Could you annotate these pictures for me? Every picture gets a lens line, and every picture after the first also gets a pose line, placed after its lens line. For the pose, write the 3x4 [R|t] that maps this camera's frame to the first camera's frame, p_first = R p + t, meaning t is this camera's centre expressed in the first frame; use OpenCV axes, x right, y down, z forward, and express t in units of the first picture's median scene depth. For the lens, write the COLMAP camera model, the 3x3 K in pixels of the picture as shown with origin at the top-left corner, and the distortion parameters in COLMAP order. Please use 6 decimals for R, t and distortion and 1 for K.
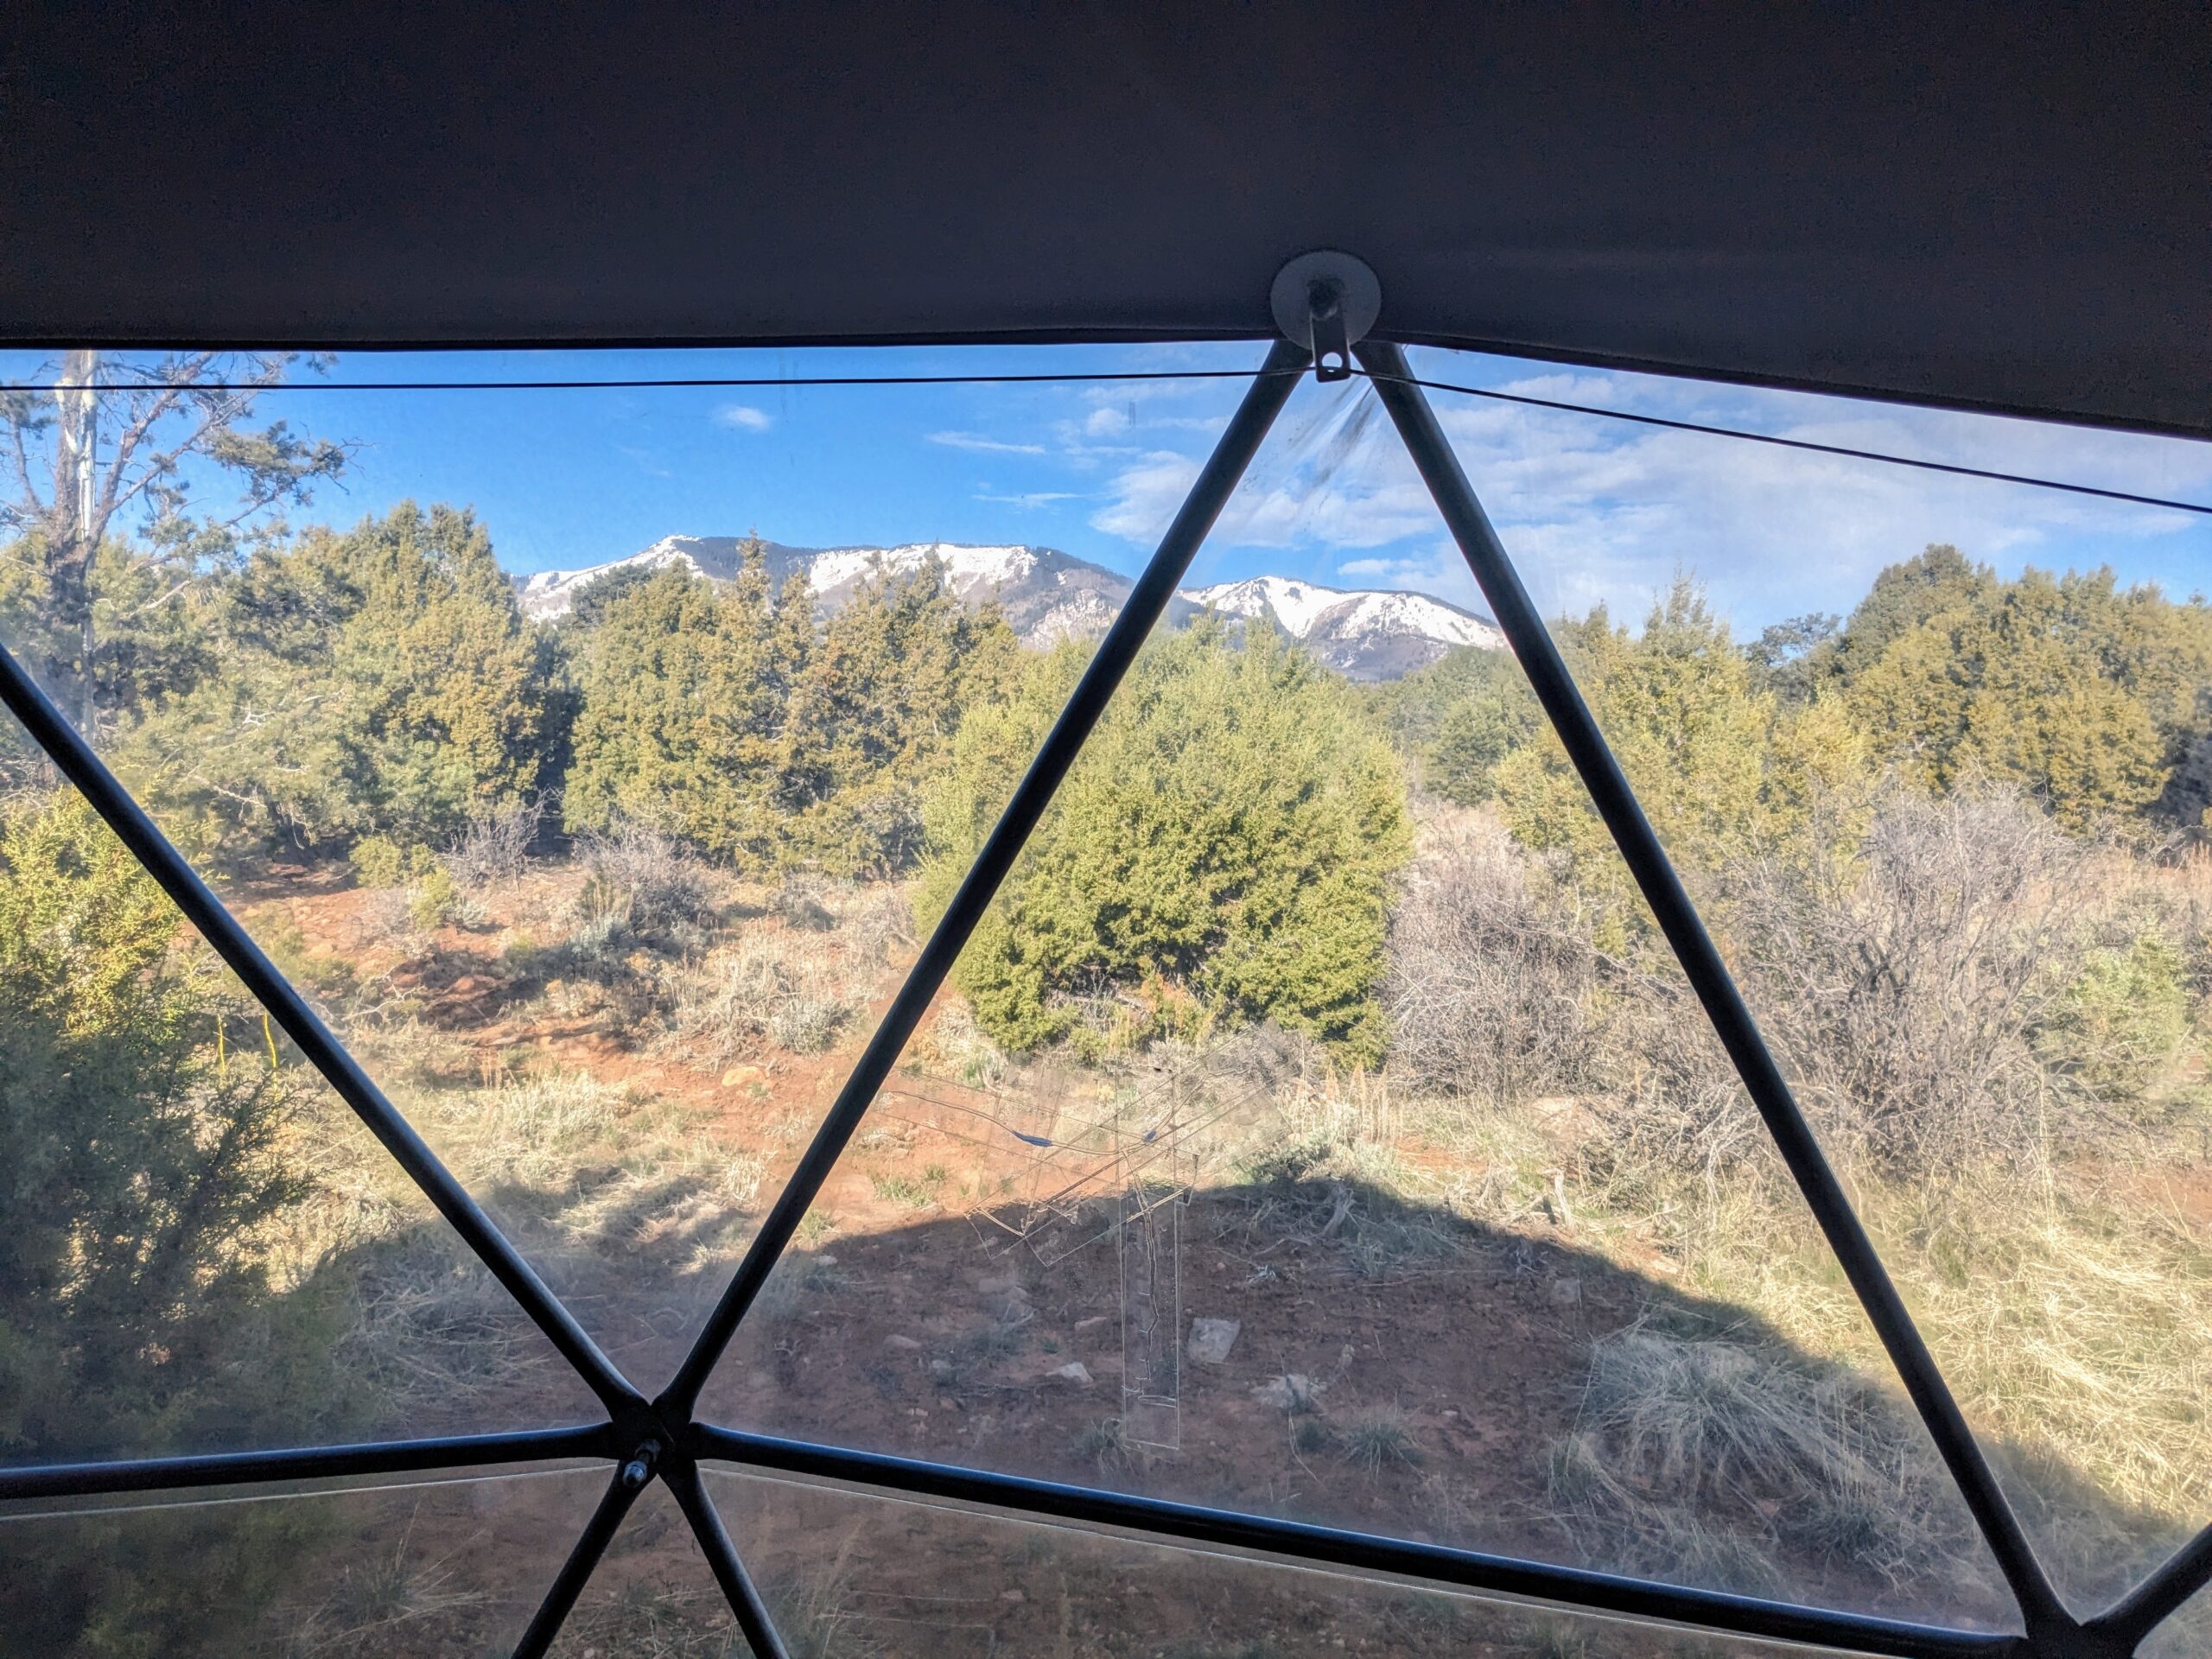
lens RADIAL K [[1740.8, 0, 1105.9], [0, 1740.8, 827.1], [0, 0, 1]] dist [0.000364, -0.000042]
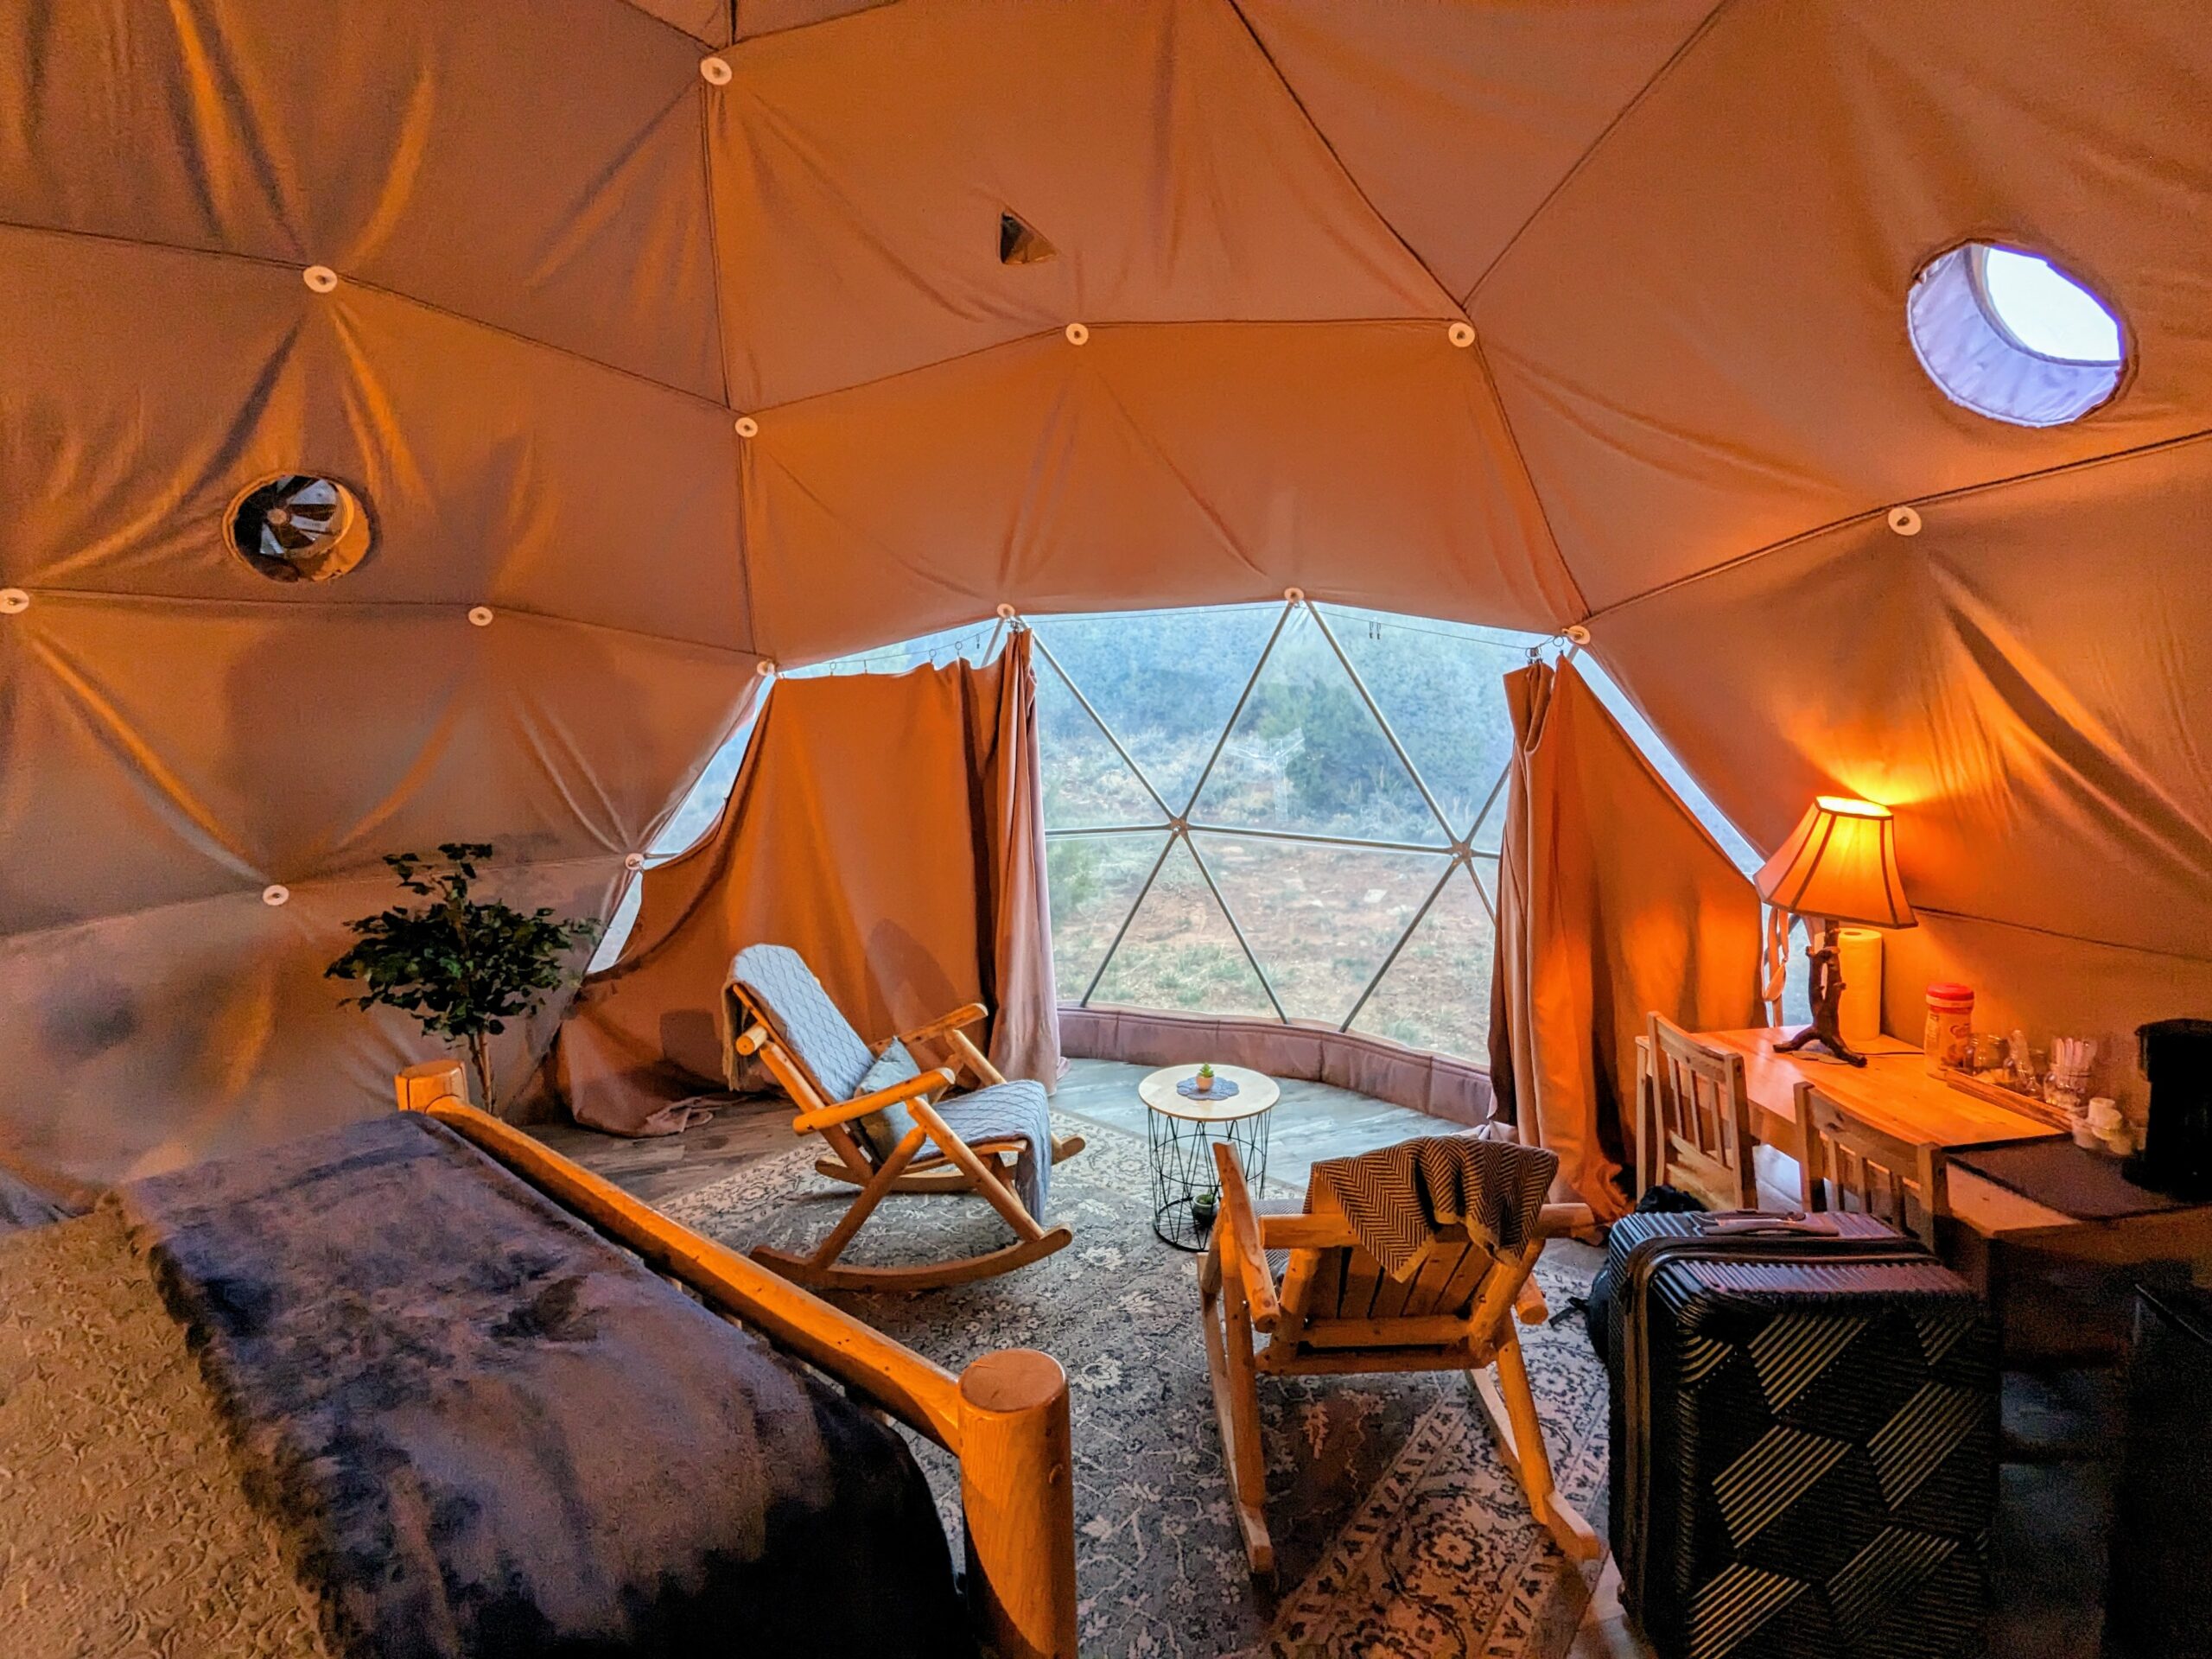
lens RADIAL K [[1027.8, 0, 1106.8], [0, 1027.8, 828.8], [0, 0, 1]] dist [-0.000031, 0.000000]
pose [[0.959442, -0.014595, -0.281527, 0.357203], [0.046188, 0.993302, 0.105914, 0.041884], [0.278095, -0.114622, 0.953690, -1.803136]]
